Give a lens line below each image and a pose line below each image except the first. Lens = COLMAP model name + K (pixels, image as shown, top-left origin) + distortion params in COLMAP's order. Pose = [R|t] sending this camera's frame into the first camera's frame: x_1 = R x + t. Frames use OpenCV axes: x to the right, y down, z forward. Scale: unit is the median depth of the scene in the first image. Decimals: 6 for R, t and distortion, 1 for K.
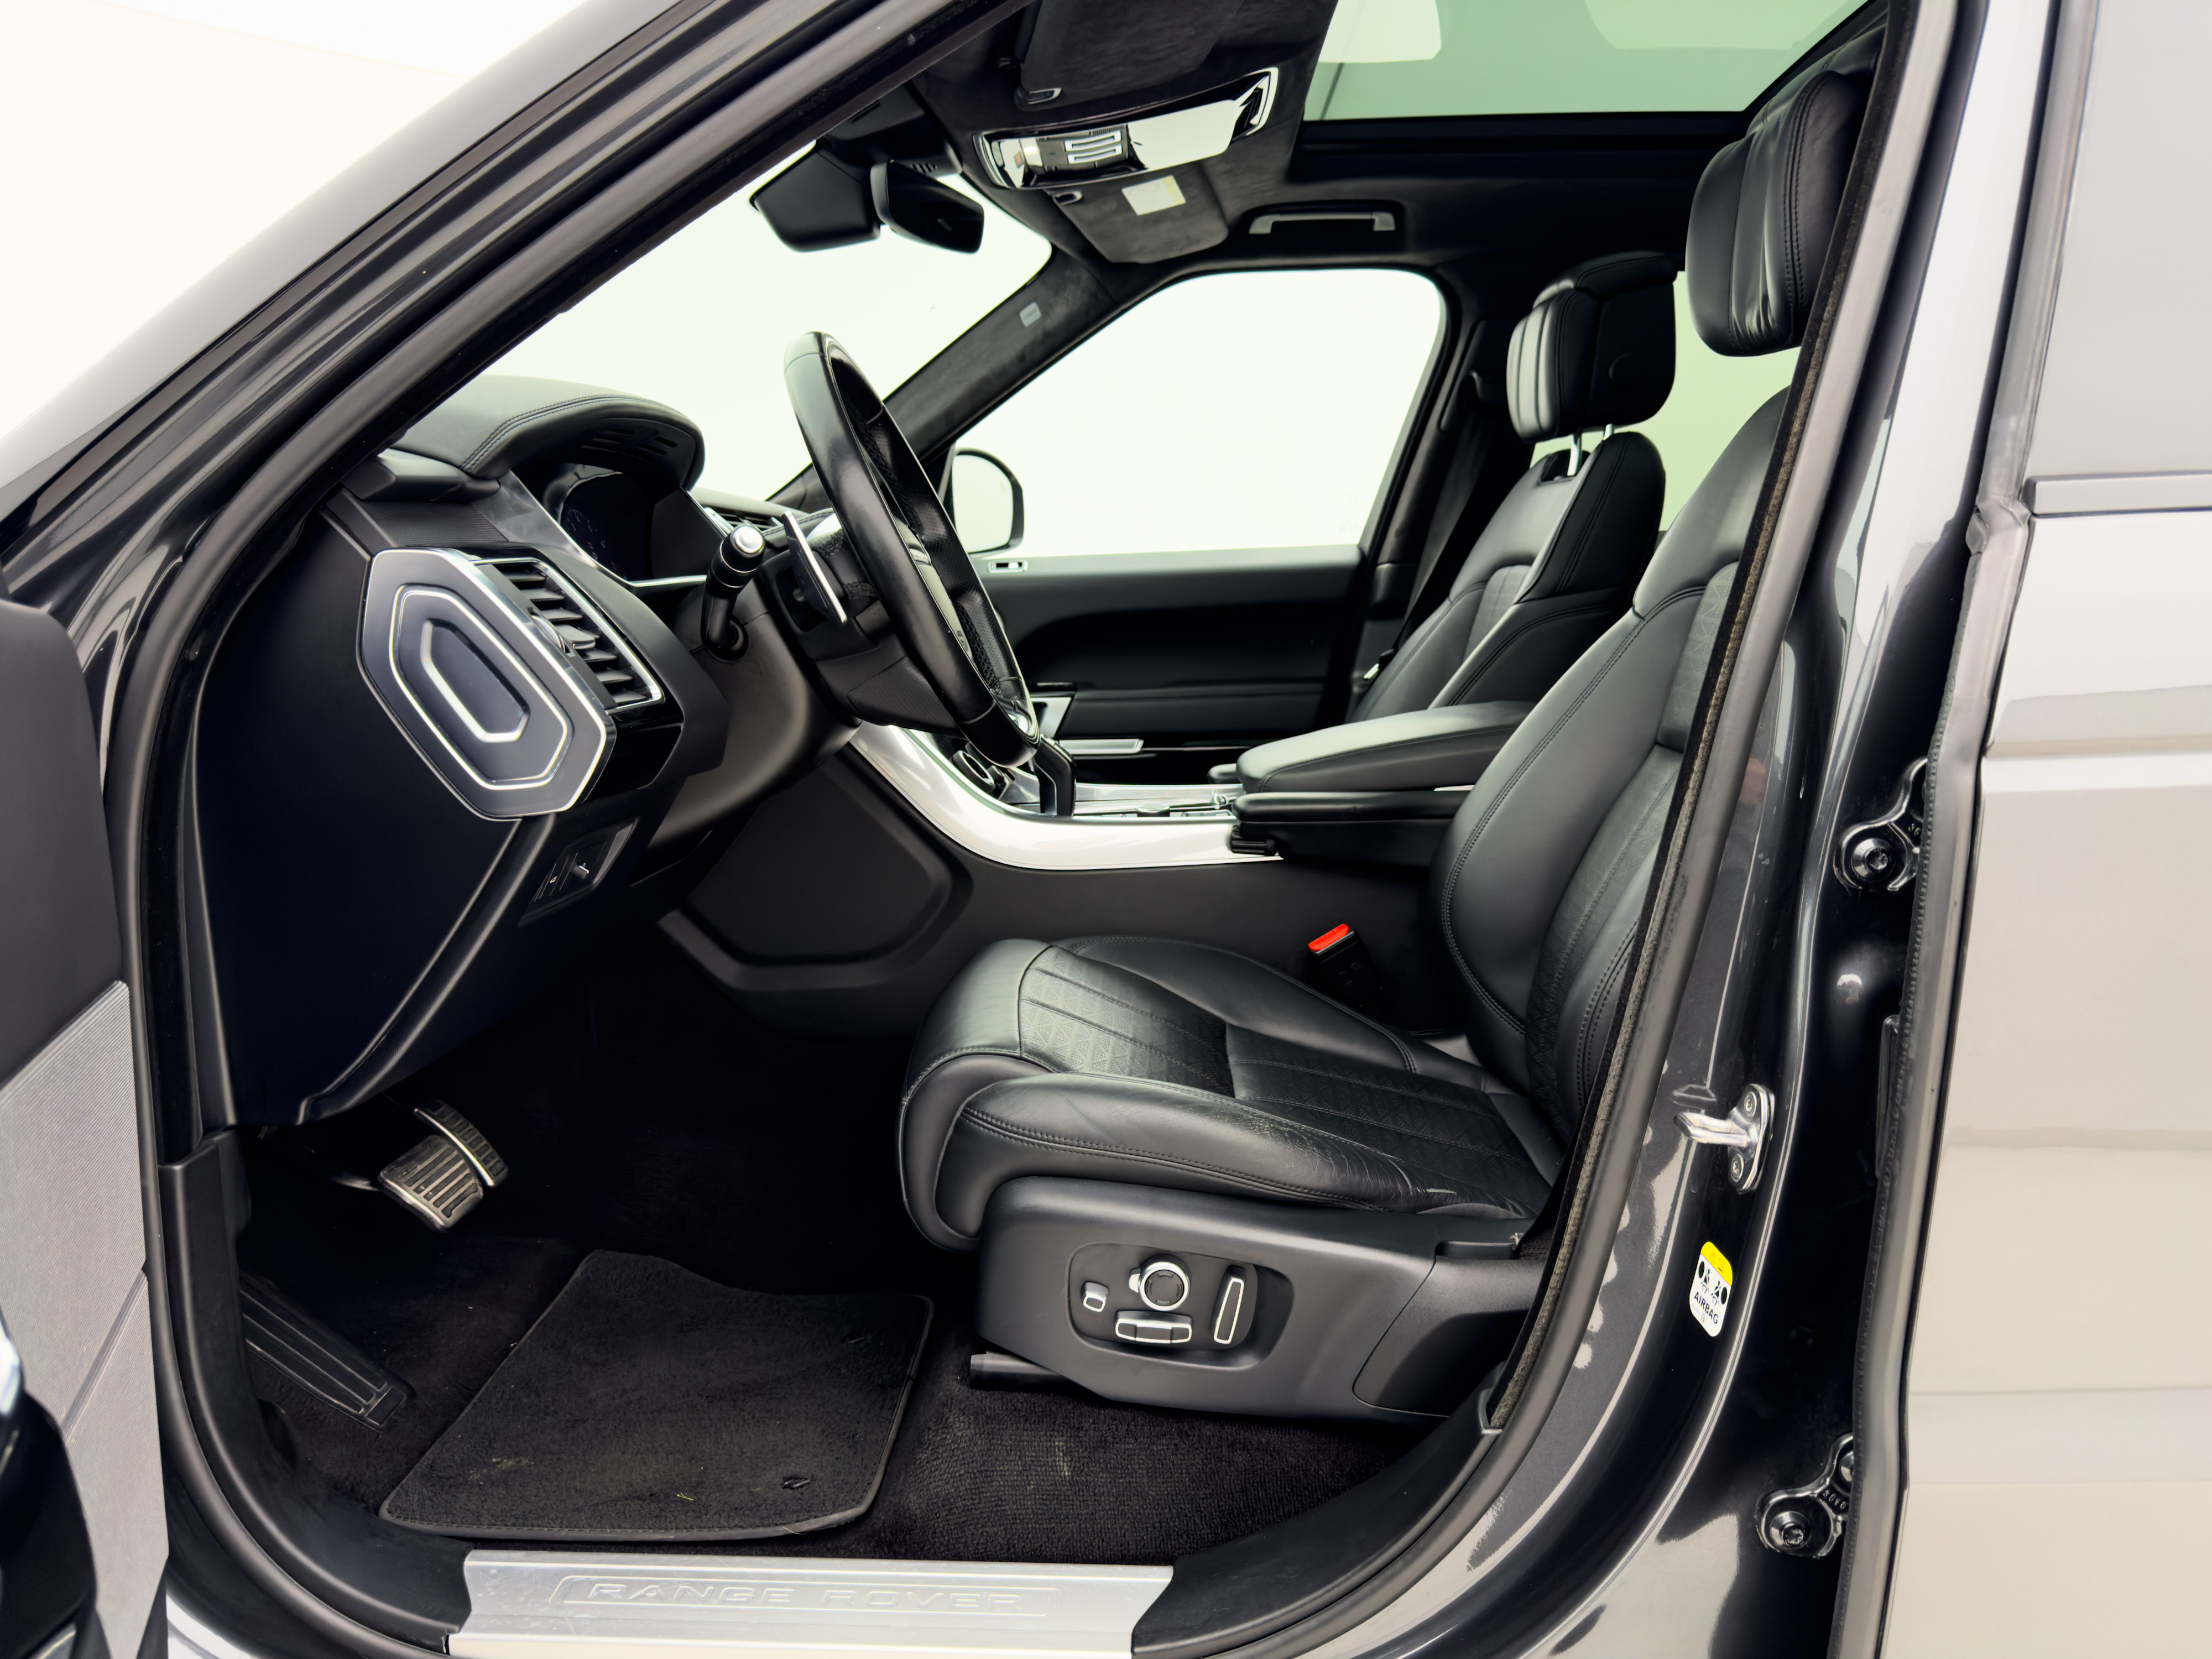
lens RADIAL K [[1679.7, 0, 1109.7], [0, 1679.7, 827.6], [0, 0, 1]] dist [0.070986, -0.000127]
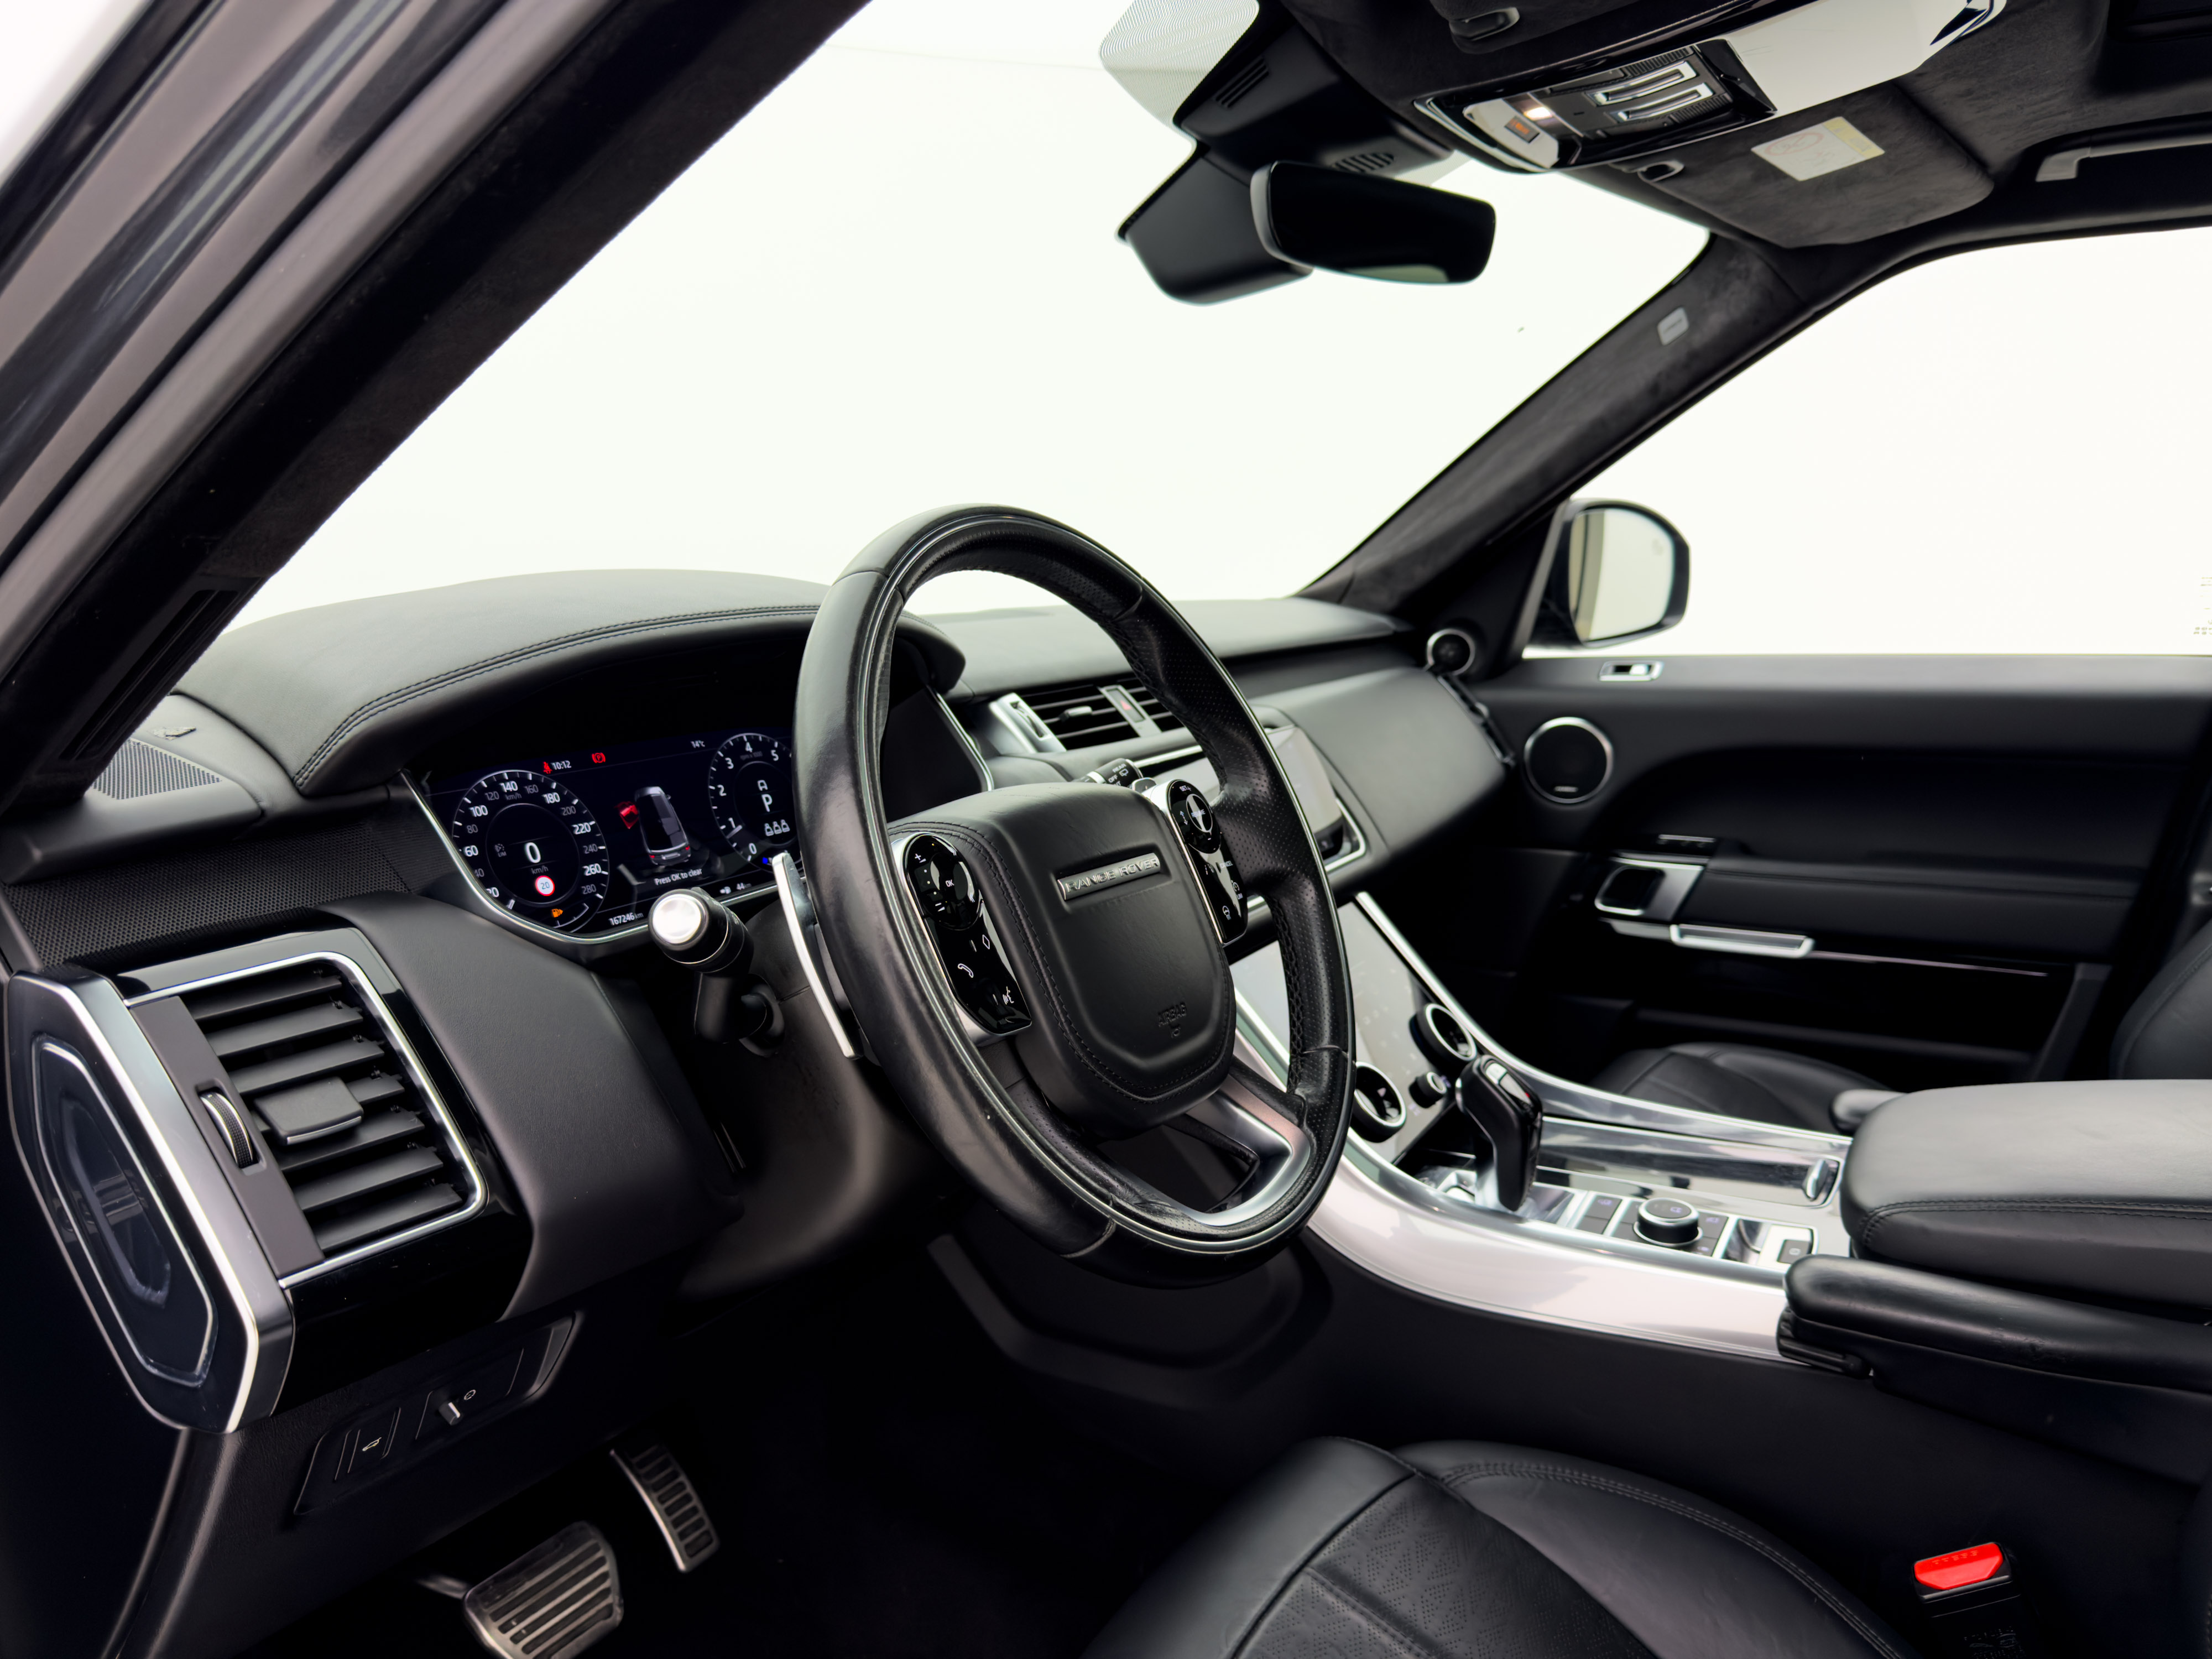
lens RADIAL K [[1679.7, 0, 1101.9], [0, 1679.7, 827.0], [0, 0, 1]] dist [0.070986, -0.000127]
pose [[0.886769, 0.091461, -0.453074, 0.085554], [-0.078330, 0.995785, 0.047708, -0.123471], [0.455528, -0.006816, 0.890195, 0.294450]]
